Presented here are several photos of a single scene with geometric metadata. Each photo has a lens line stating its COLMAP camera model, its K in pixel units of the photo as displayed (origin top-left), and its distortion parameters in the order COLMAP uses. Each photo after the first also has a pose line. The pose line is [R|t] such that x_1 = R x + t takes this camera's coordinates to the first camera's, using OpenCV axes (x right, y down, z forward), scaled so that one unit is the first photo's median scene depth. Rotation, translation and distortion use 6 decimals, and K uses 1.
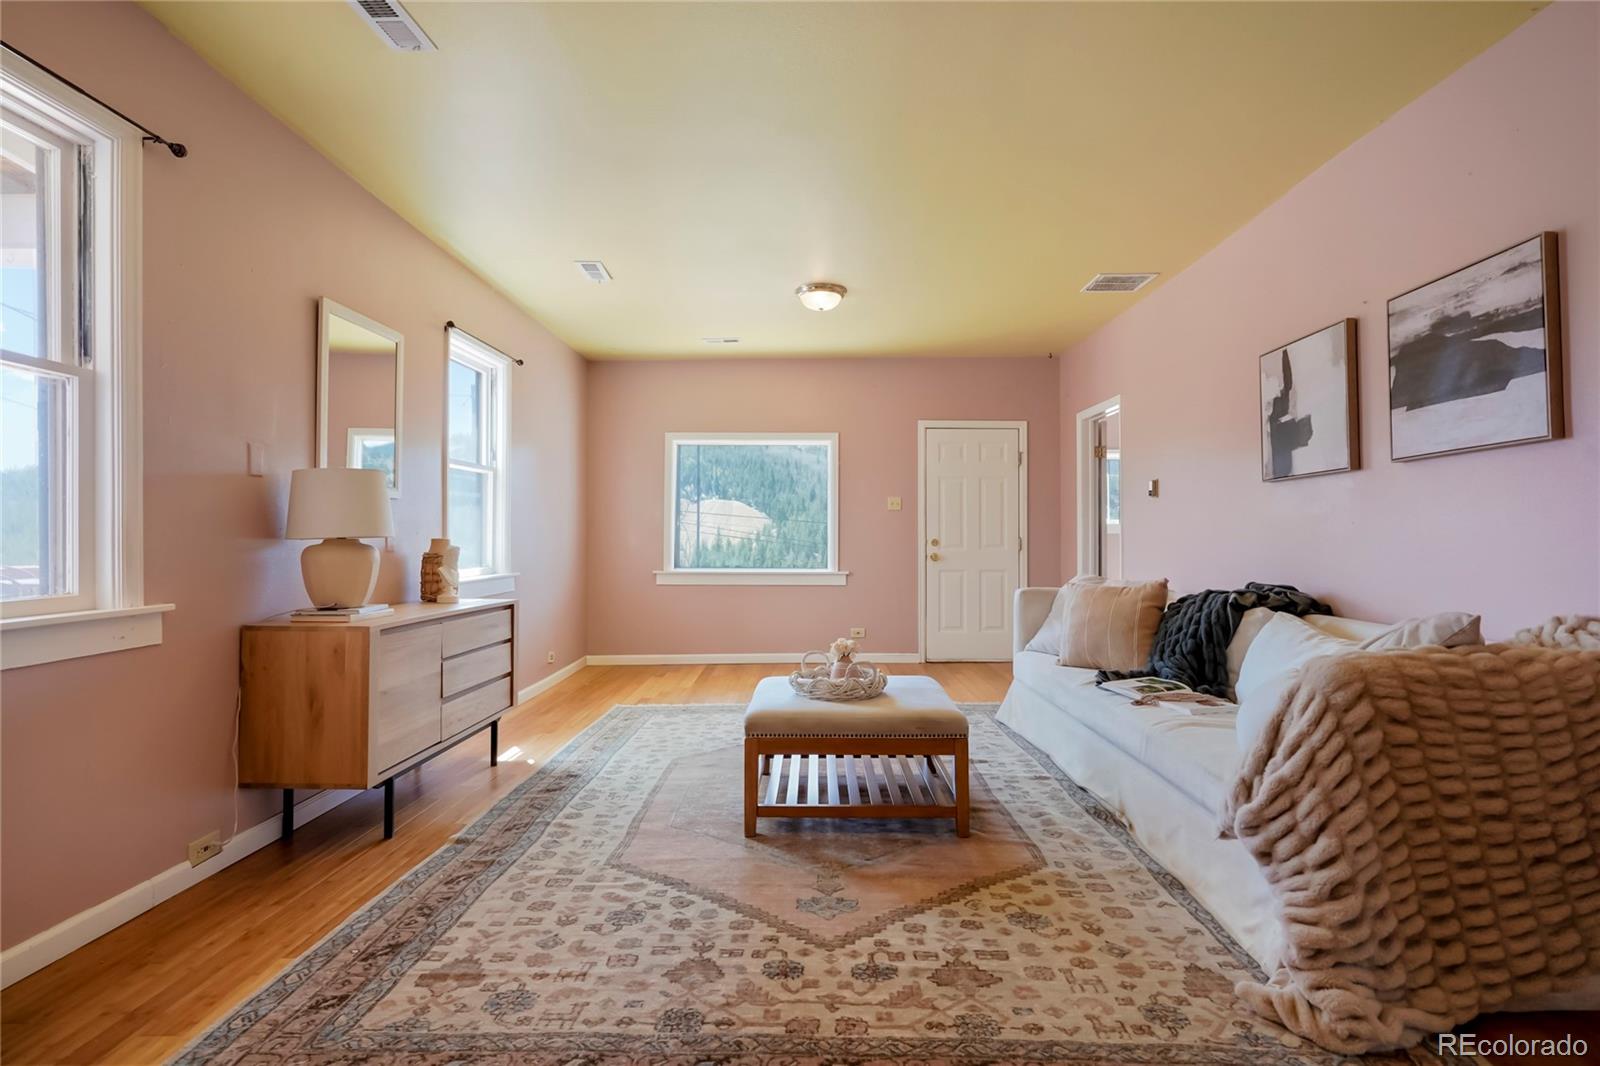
lens RADIAL K [[808.1, 0, 800.0], [0, 808.1, 533.0], [0, 0, 1]] dist [-0.000727, -0.000097]
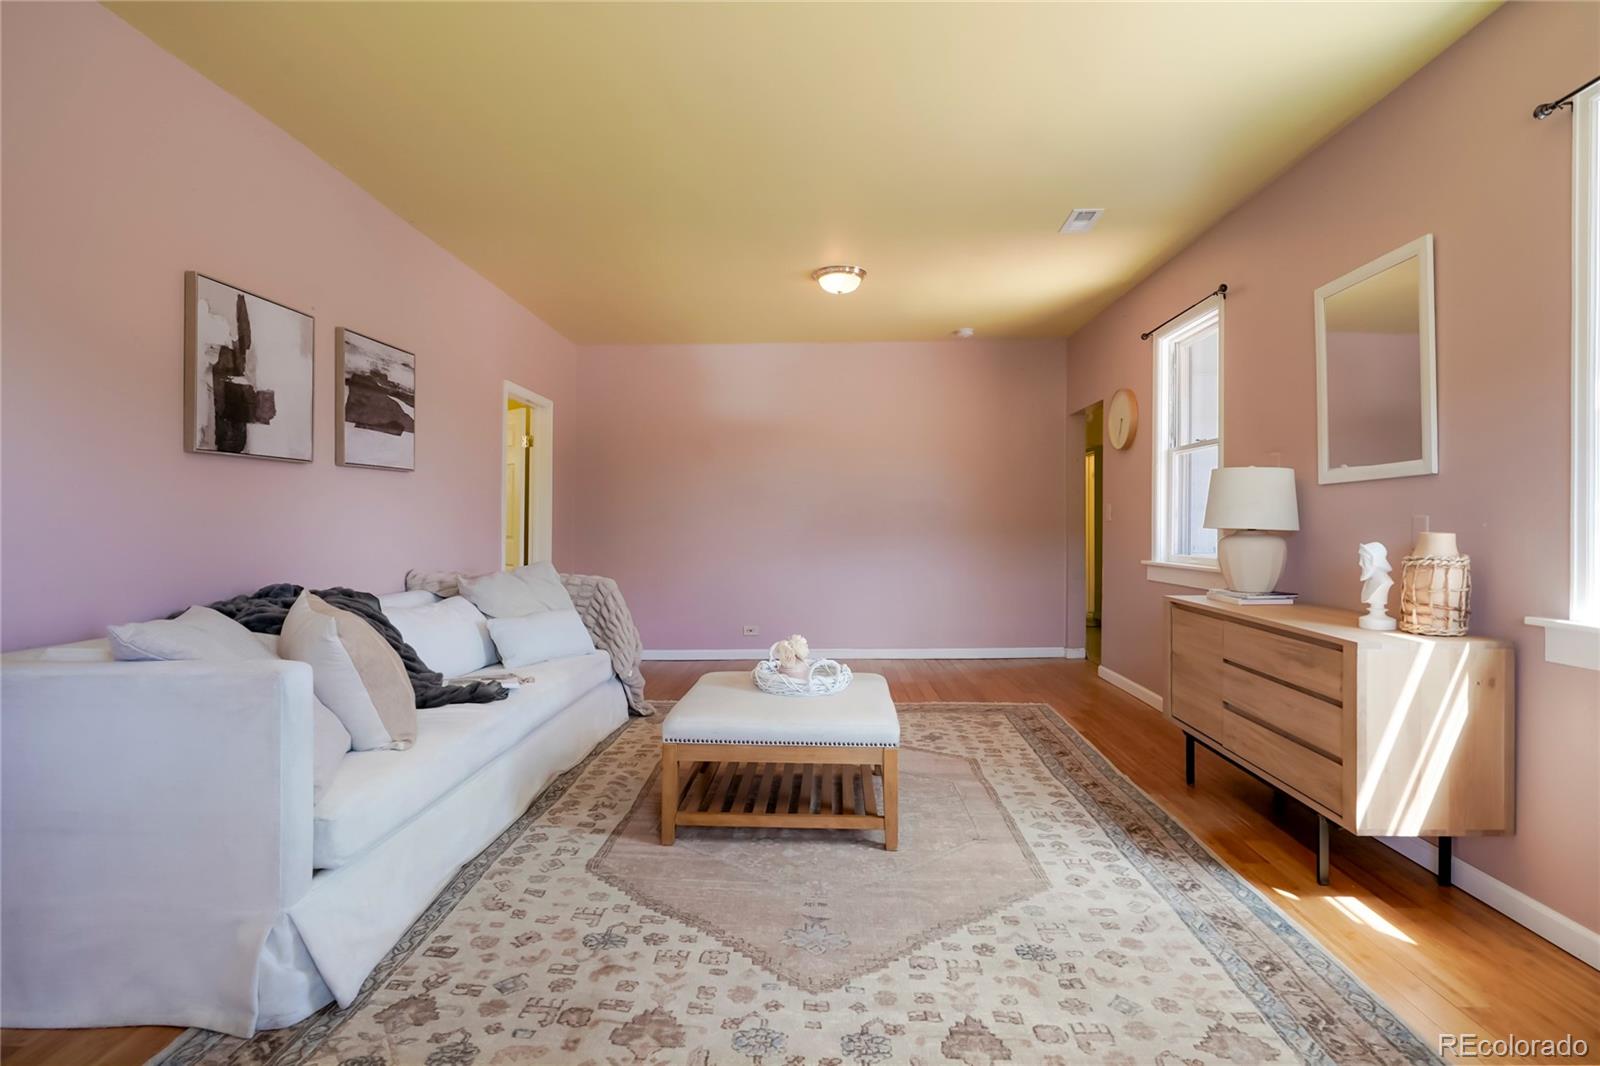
lens RADIAL K [[773.1, 0, 794.6], [0, 773.1, 523.1], [0, 0, 1]] dist [-0.002272, -0.000407]
pose [[-0.999573, -0.001716, 0.029168, 0.028124], [-0.001915, 0.999975, -0.006792, 0.004402], [-0.029156, -0.006845, -0.999551, 1.838050]]
